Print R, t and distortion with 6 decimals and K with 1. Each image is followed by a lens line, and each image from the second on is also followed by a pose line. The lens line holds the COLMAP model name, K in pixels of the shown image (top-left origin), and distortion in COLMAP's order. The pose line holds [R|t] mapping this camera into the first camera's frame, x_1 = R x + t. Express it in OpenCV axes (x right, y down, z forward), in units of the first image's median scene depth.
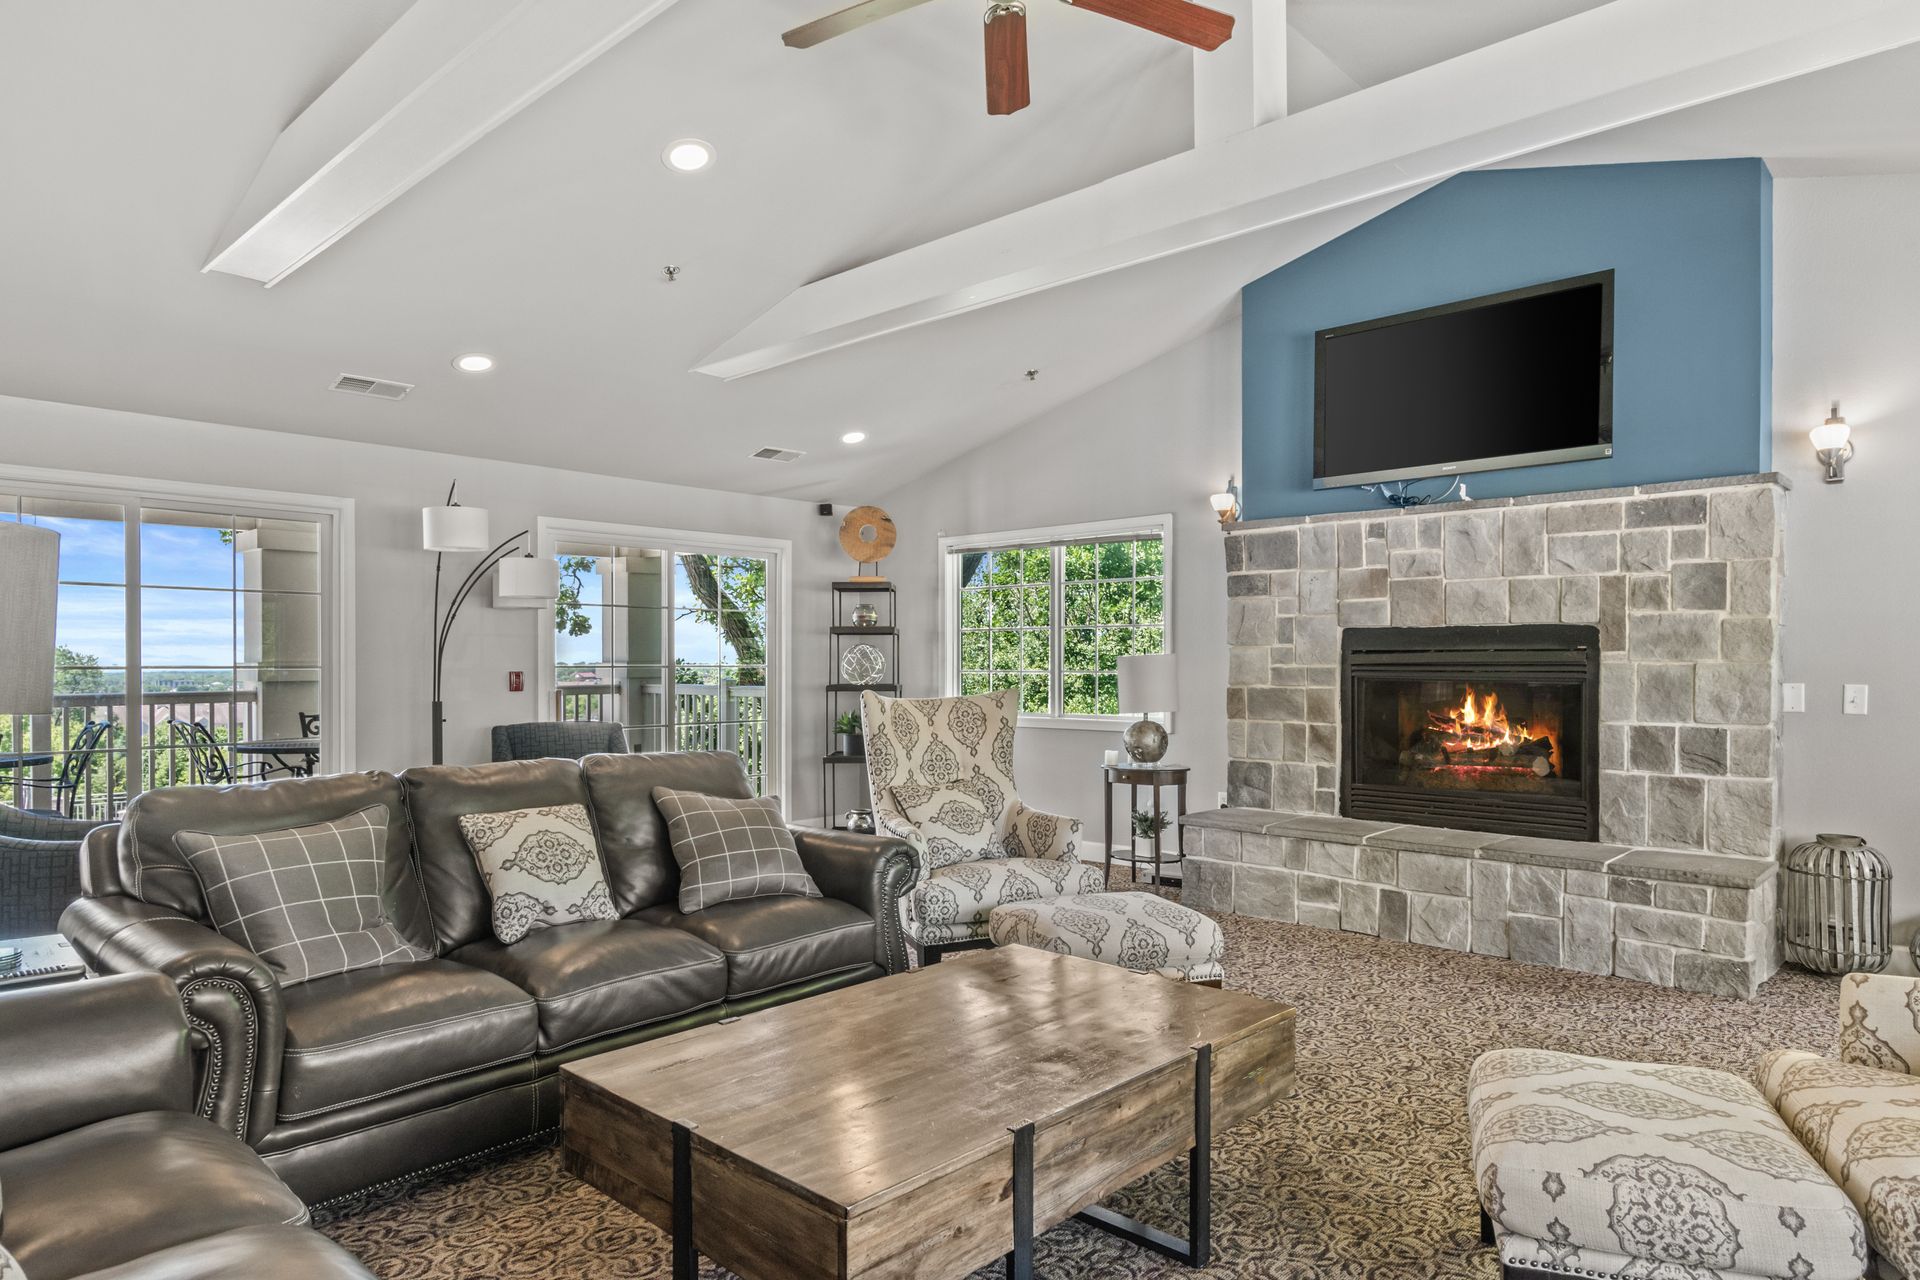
lens RADIAL K [[1162.3, 0, 947.5], [0, 1162.3, 665.8], [0, 0, 1]] dist [0.003447, 0.000404]
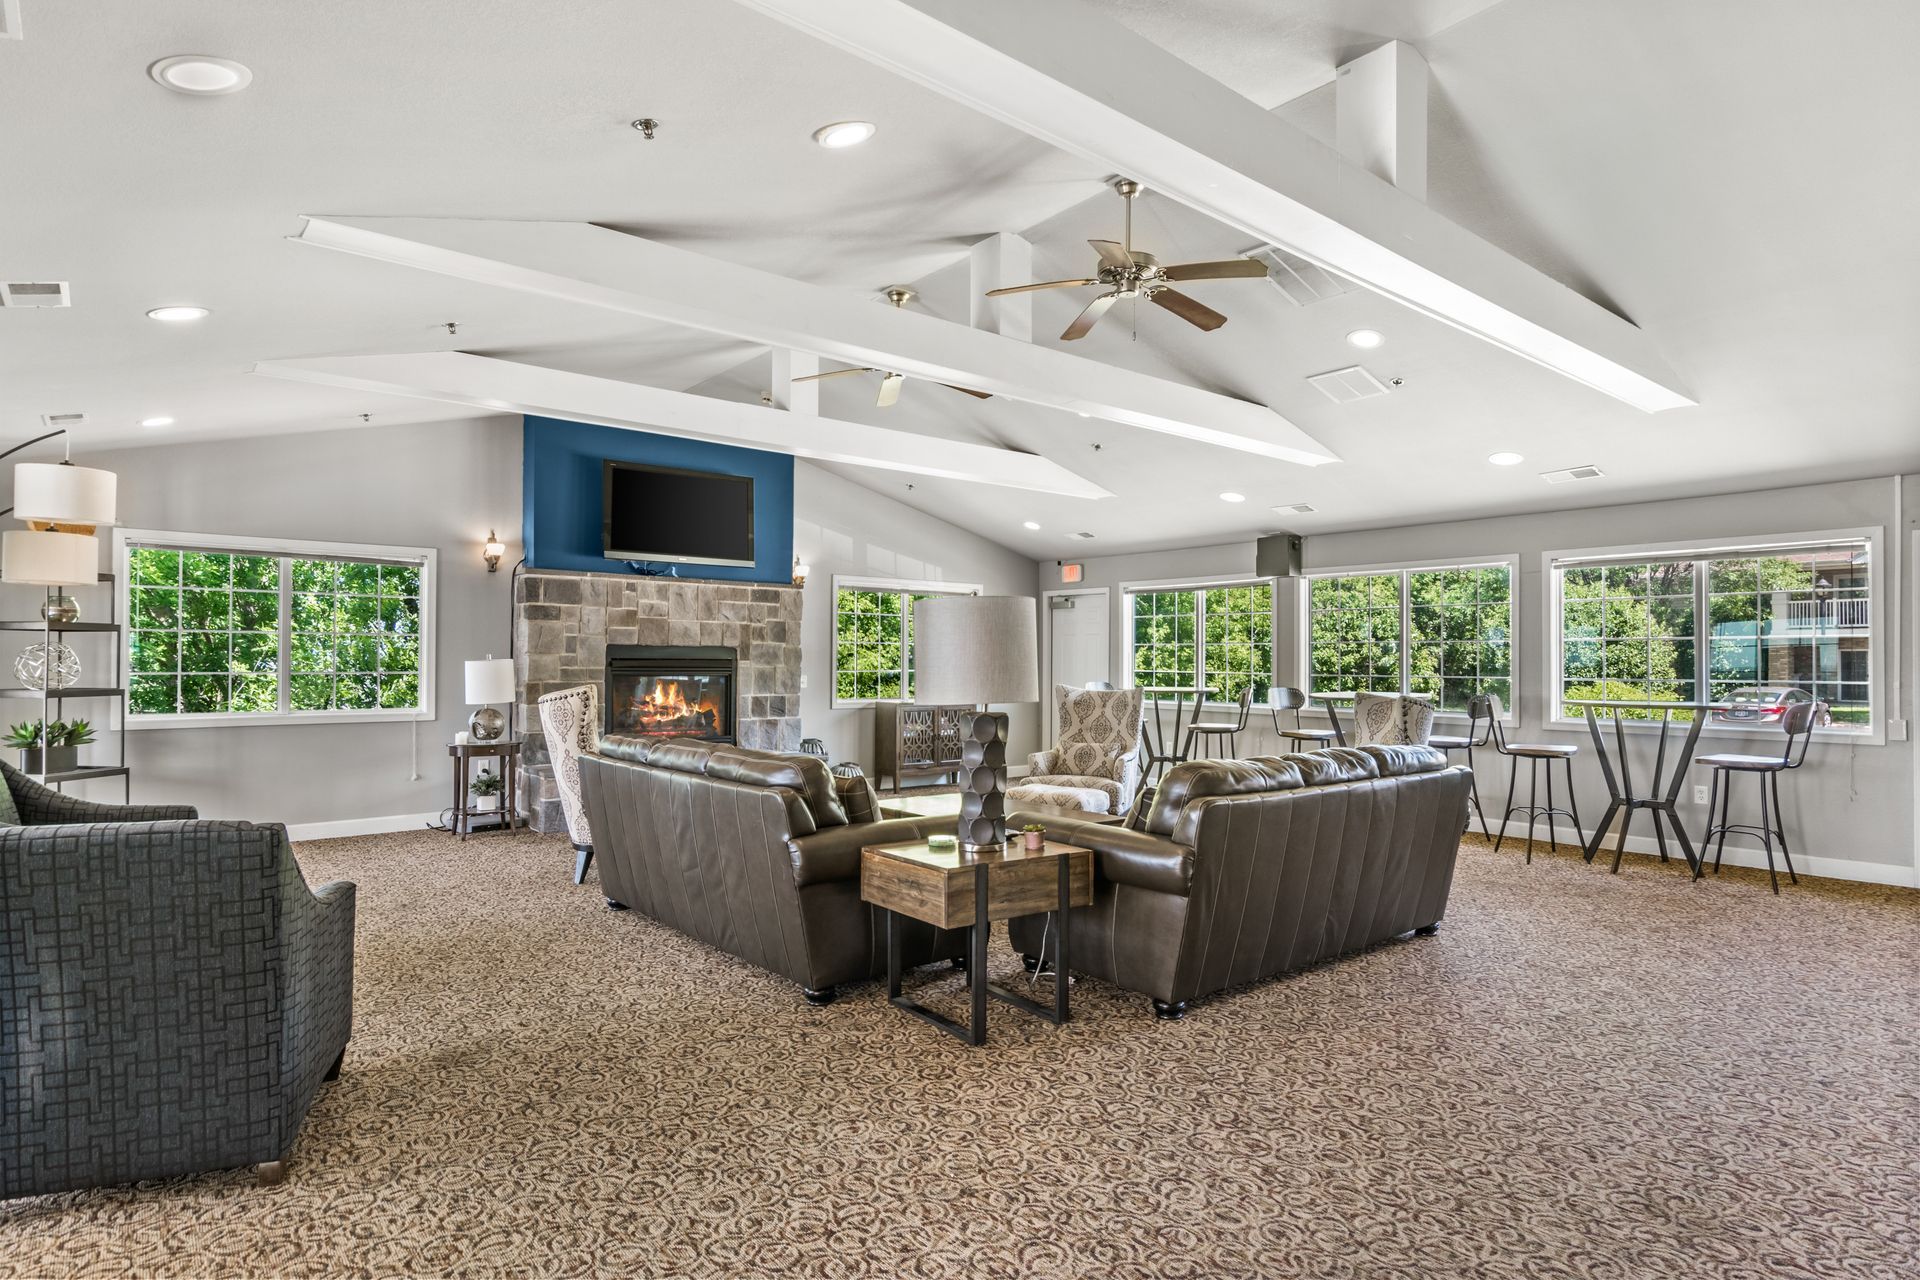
lens RADIAL K [[1038.5, 0, 960.0], [0, 1038.5, 640.0], [0, 0, 1]] dist [-0.002701, 0.000925]
pose [[0.131701, 0.021740, 0.991051, -1.112180], [-0.004946, 0.999761, -0.021274, -0.010864], [-0.991277, -0.002100, 0.131777, 0.351378]]
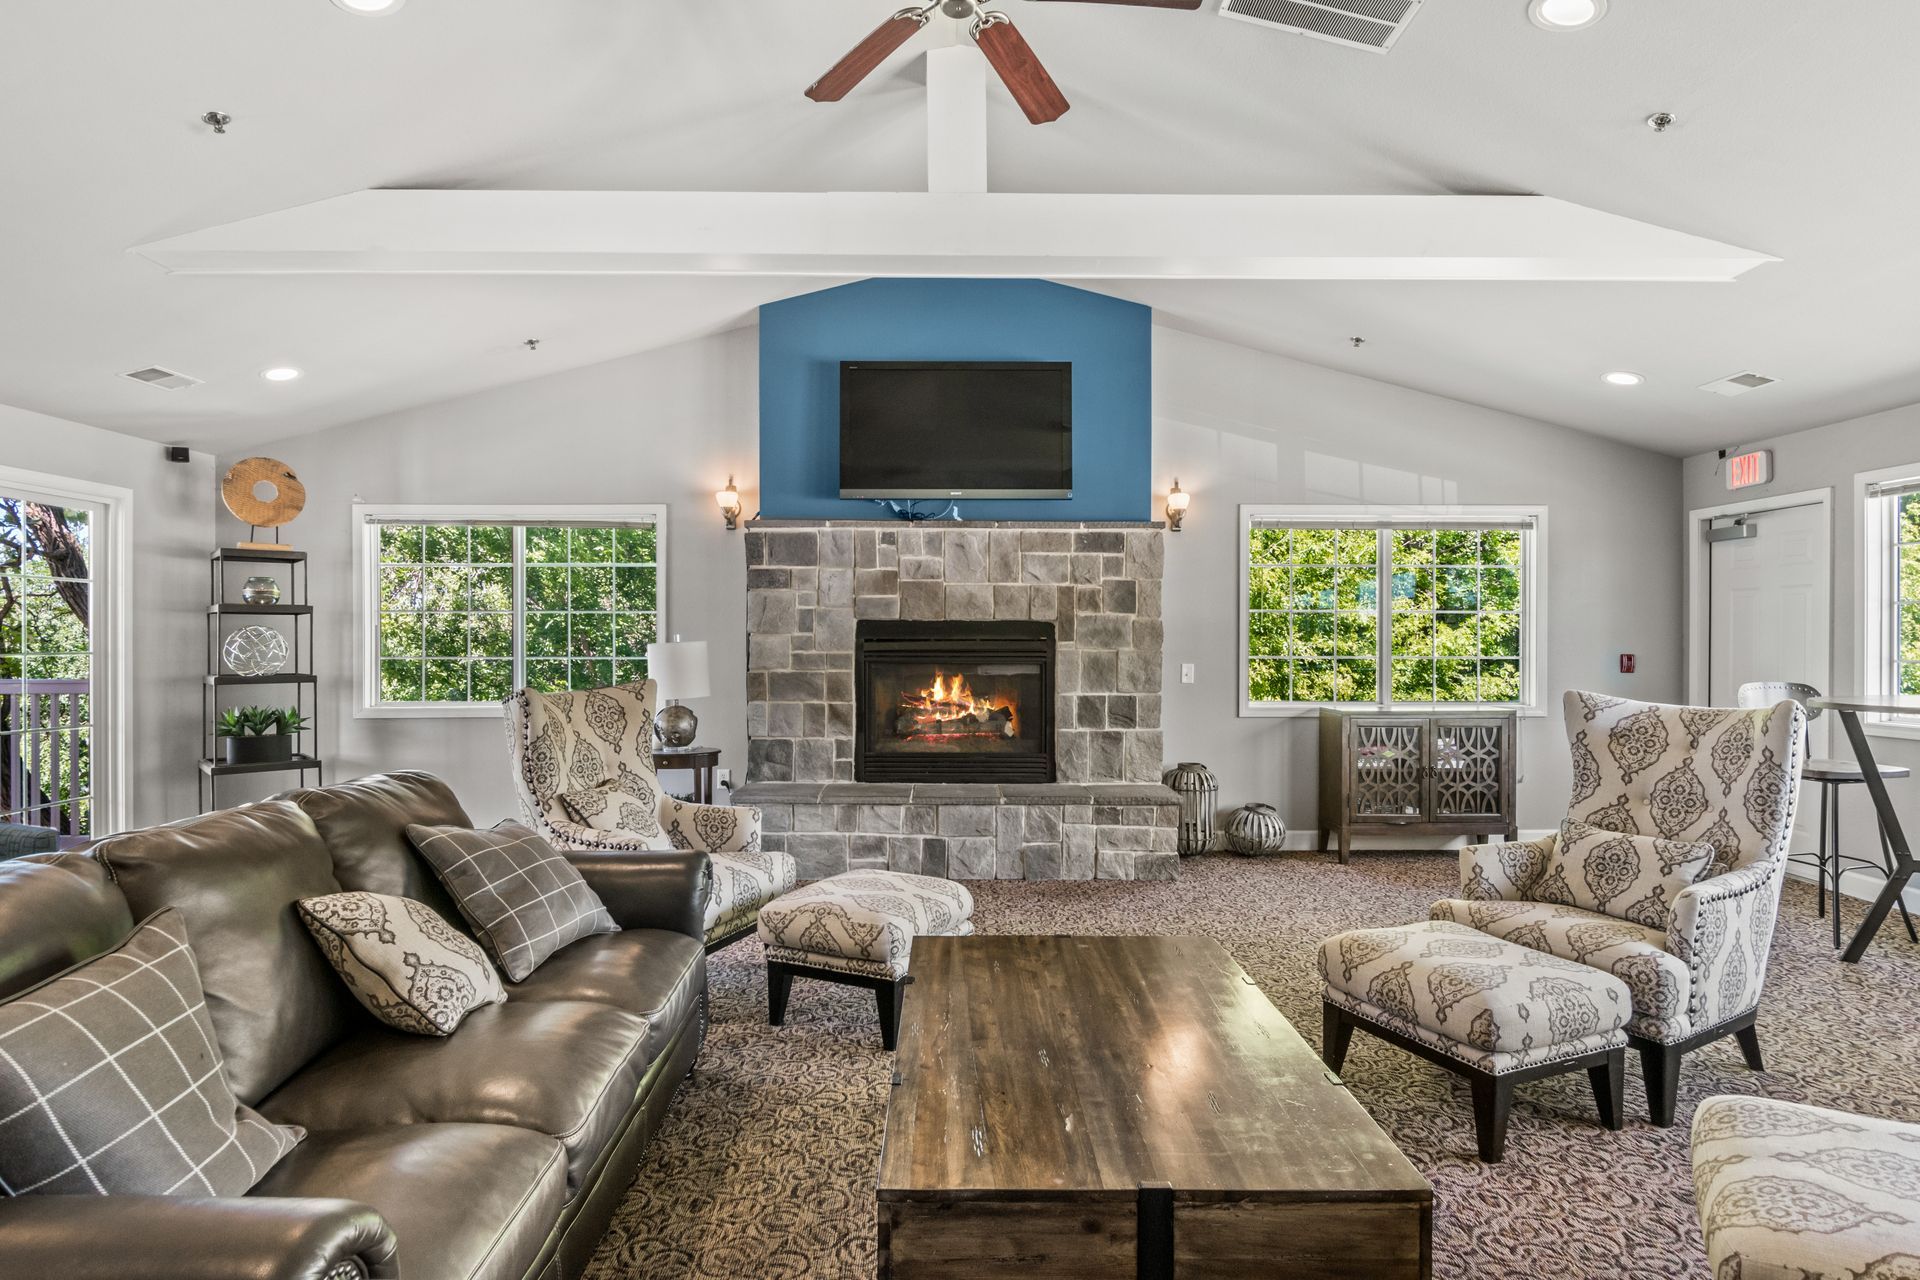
lens RADIAL K [[1038.5, 0, 960.0], [0, 1038.5, 640.0], [0, 0, 1]] dist [-0.002701, 0.000925]
pose [[0.718087, 0.001732, 0.695951, -0.336230], [-0.000307, 0.999998, -0.002171, -0.010707], [-0.695954, 0.001346, 0.718086, 0.197243]]
